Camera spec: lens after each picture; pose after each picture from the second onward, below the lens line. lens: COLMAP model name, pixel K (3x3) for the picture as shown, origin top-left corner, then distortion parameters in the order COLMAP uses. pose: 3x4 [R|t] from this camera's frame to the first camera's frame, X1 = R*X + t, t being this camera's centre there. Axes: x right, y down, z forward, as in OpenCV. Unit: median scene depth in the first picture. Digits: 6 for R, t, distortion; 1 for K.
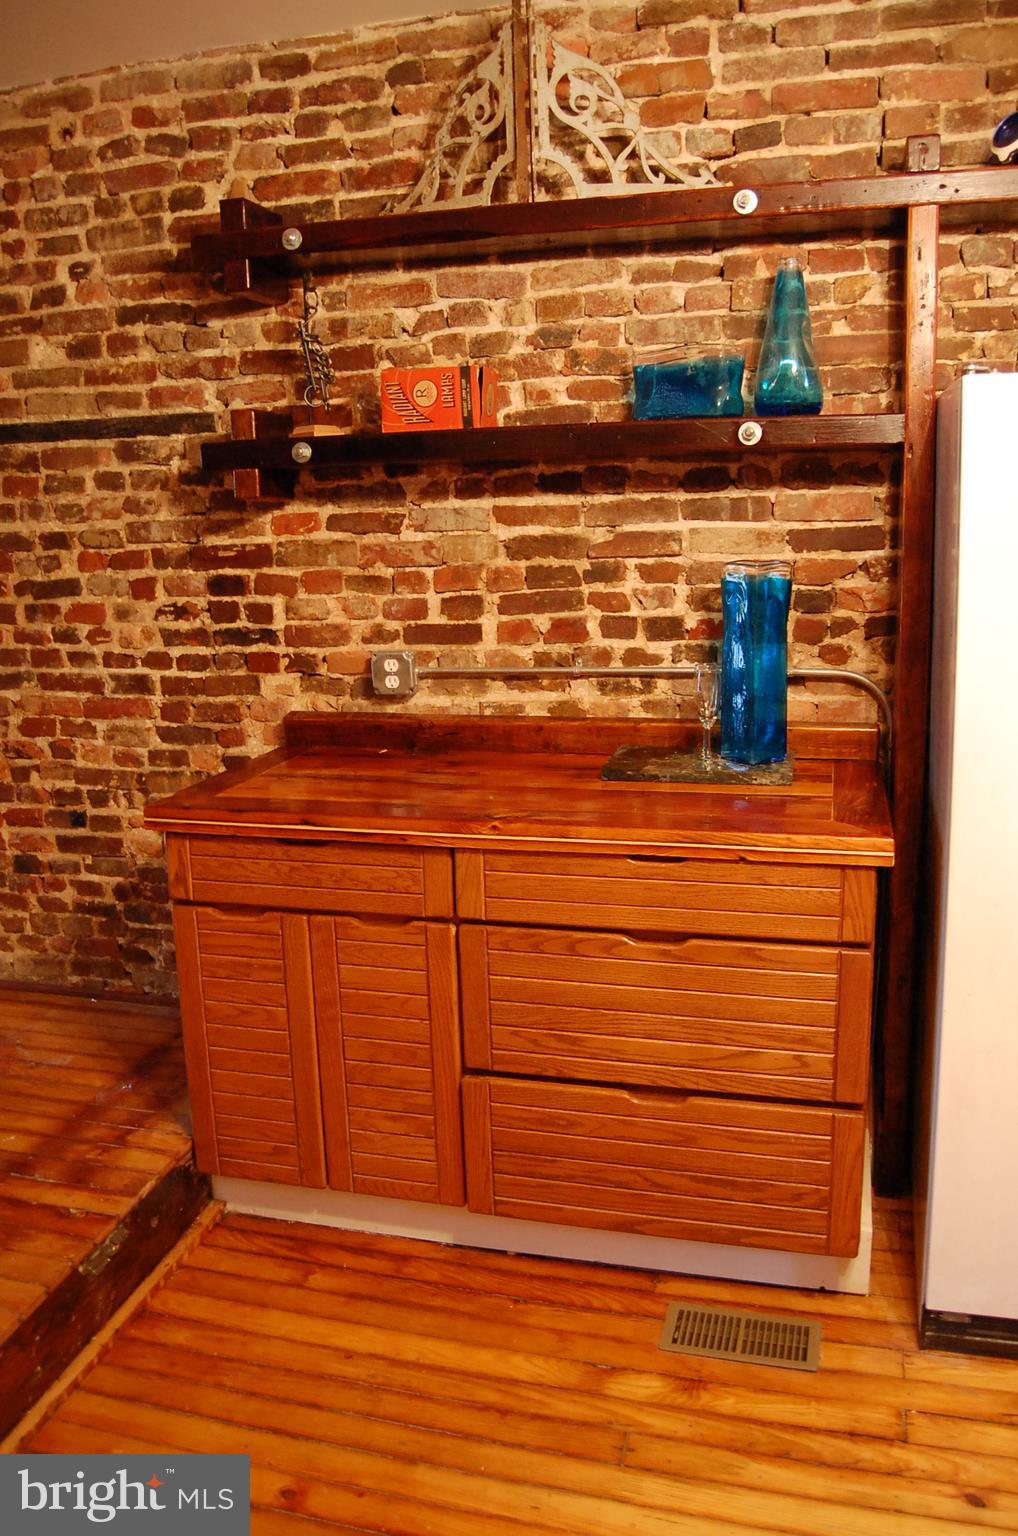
lens RADIAL K [[1199.7, 0, 509.0], [0, 1199.7, 768.0], [0, 0, 1]] dist [-0.090694, 0.028754]
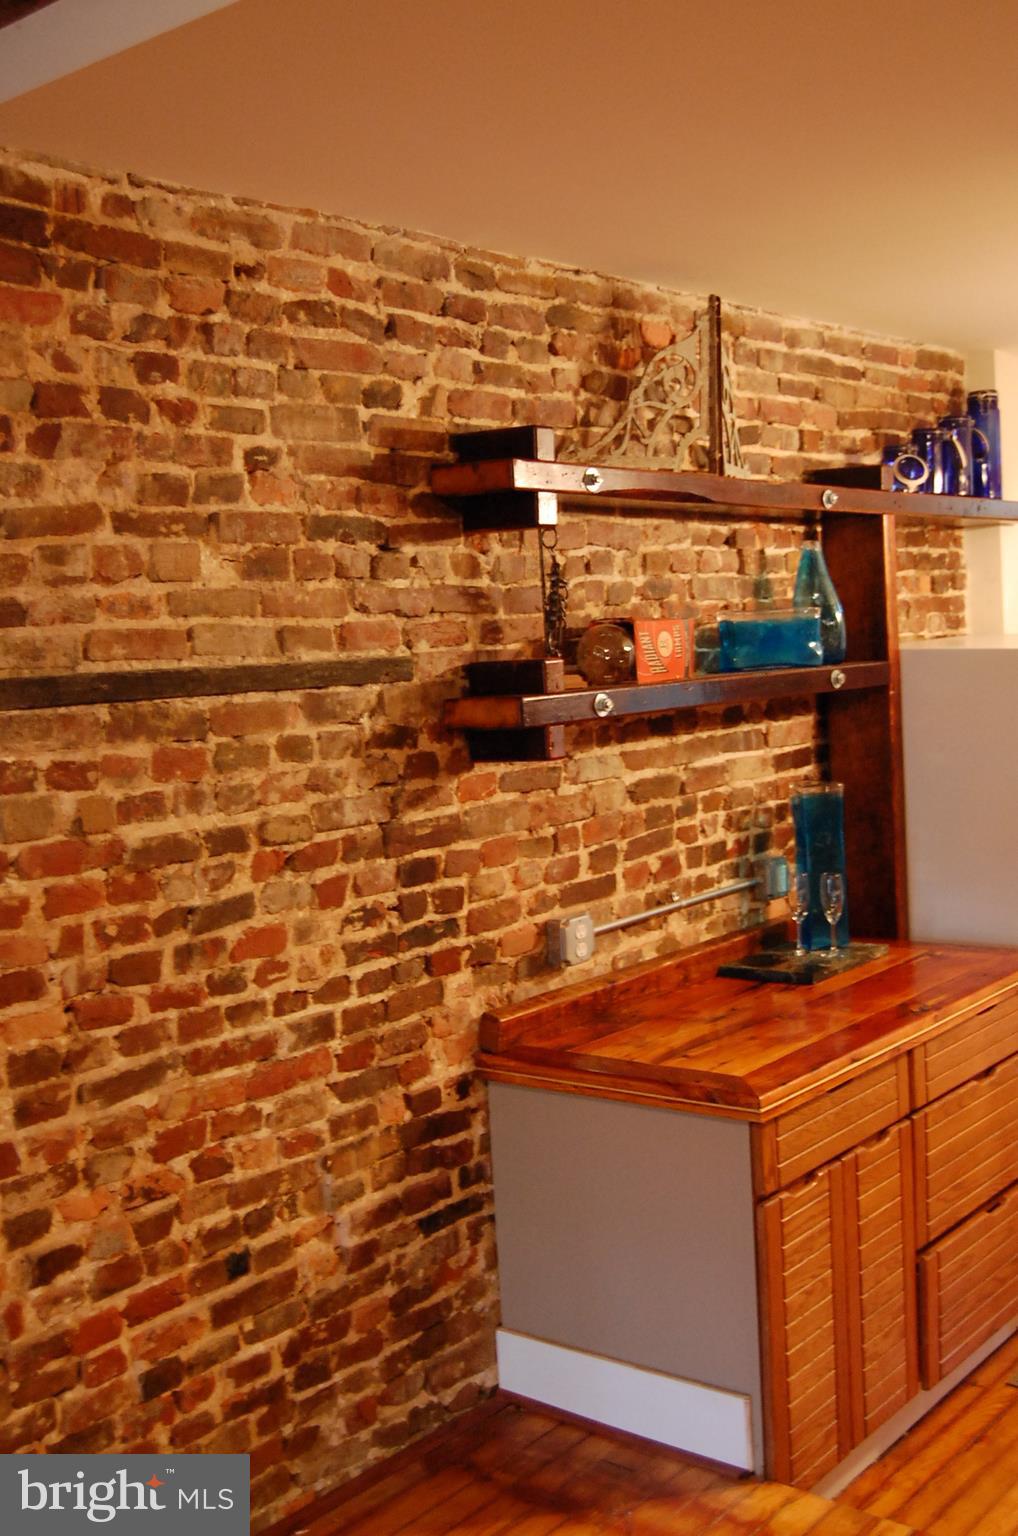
lens RADIAL K [[1674.7, 0, 509.0], [0, 1674.7, 768.0], [0, 0, 1]] dist [-0.063660, -0.007183]
pose [[0.407592, -0.067751, 0.910647, -1.225503], [0.233801, 0.971746, -0.032350, -0.172076], [-0.882726, 0.226096, 0.411916, 0.483727]]
